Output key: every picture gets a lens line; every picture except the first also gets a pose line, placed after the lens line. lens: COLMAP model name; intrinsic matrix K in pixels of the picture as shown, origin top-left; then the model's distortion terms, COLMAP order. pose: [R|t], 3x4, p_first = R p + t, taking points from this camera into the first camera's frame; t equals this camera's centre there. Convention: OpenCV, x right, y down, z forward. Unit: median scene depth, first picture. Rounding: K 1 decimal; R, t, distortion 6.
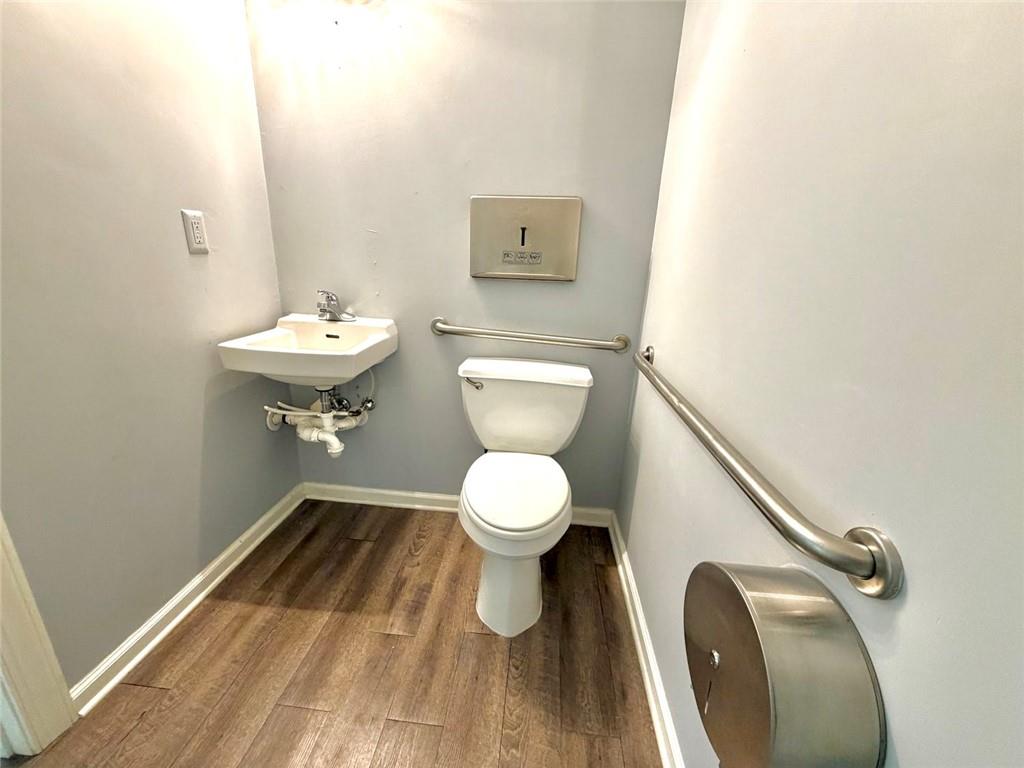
lens RADIAL K [[407.7, 0, 511.0], [0, 407.7, 384.0], [0, 0, 1]] dist [0.002846, -0.001201]
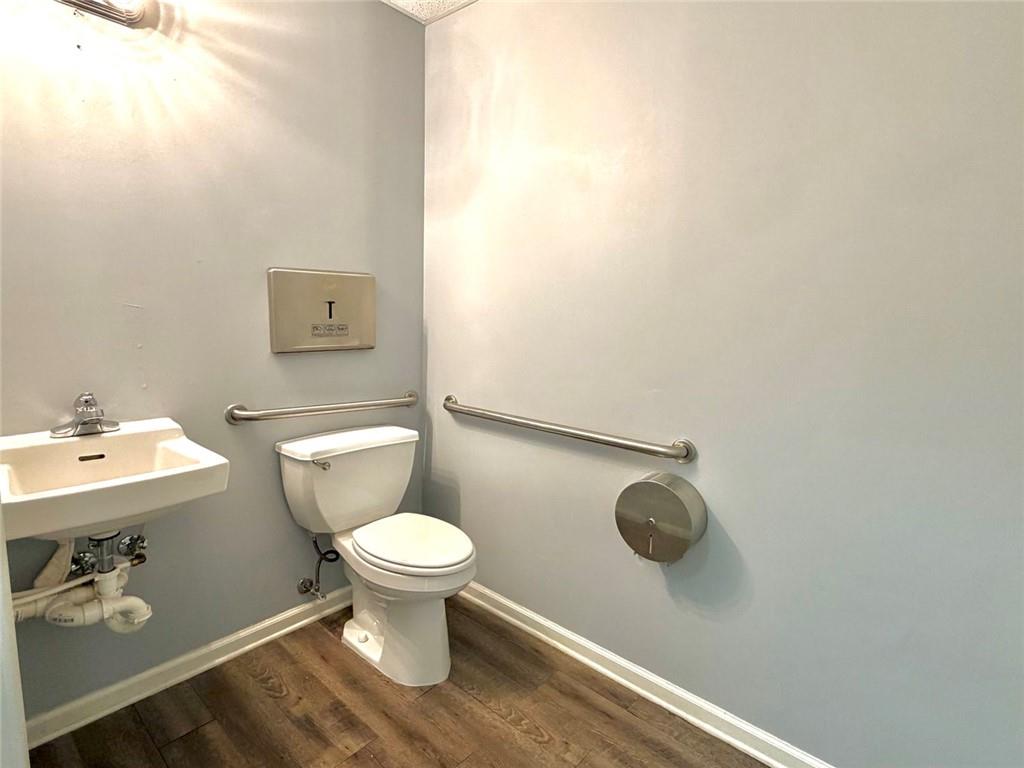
lens RADIAL K [[527.1, 0, 506.5], [0, 527.1, 386.2], [0, 0, 1]] dist [-0.003705, 0.001446]
pose [[0.588162, -0.144194, 0.795785, -0.766928], [0.234220, 0.972179, 0.003045, -0.079634], [-0.774084, 0.184598, 0.605572, -0.086313]]
